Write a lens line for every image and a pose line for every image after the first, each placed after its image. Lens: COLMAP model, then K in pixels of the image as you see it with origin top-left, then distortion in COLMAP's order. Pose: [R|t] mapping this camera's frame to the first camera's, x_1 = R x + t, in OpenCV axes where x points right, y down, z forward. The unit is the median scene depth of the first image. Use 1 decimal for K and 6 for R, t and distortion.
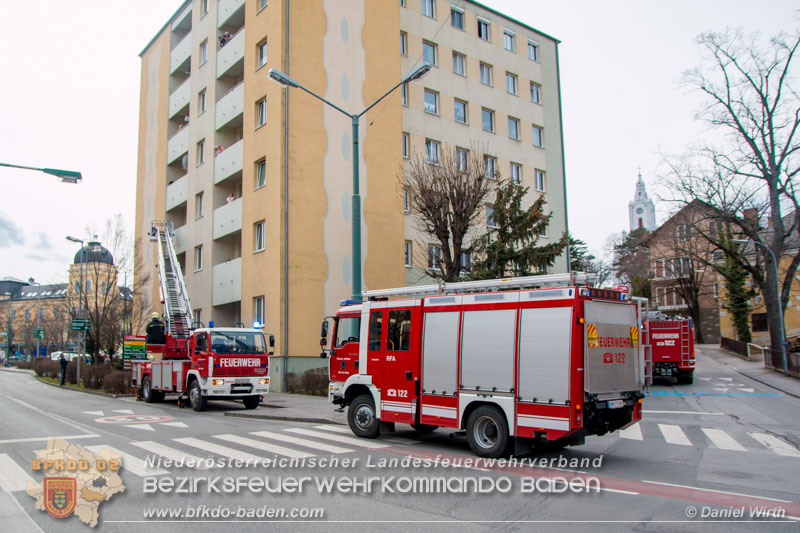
lens RADIAL K [[626.5, 0, 400.0], [0, 626.5, 266.5], [0, 0, 1]] dist [-0.144714, 0.119172]
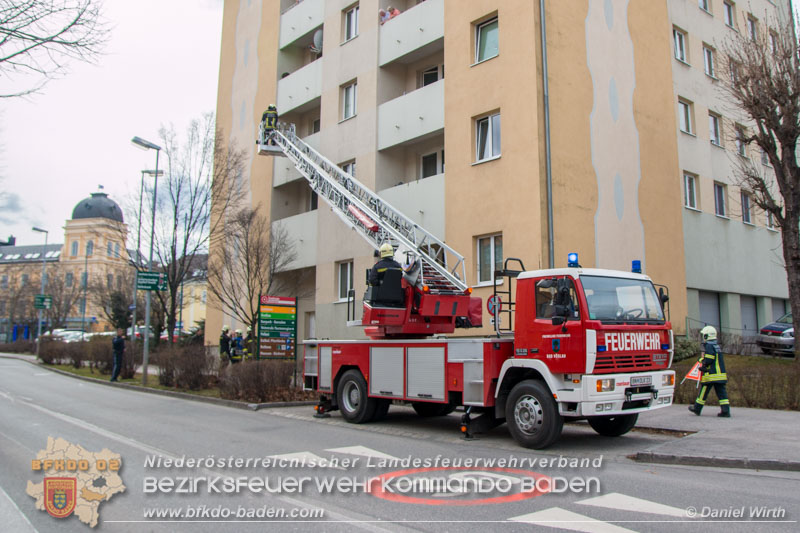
lens RADIAL K [[635.7, 0, 443.5], [0, 635.7, 218.3], [0, 0, 1]] dist [-0.106382, 0.098612]
pose [[0.995831, 0.023462, 0.088146, -0.326246], [-0.019319, 0.998681, -0.047571, 0.063356], [-0.089146, 0.045670, 0.994971, 0.388178]]
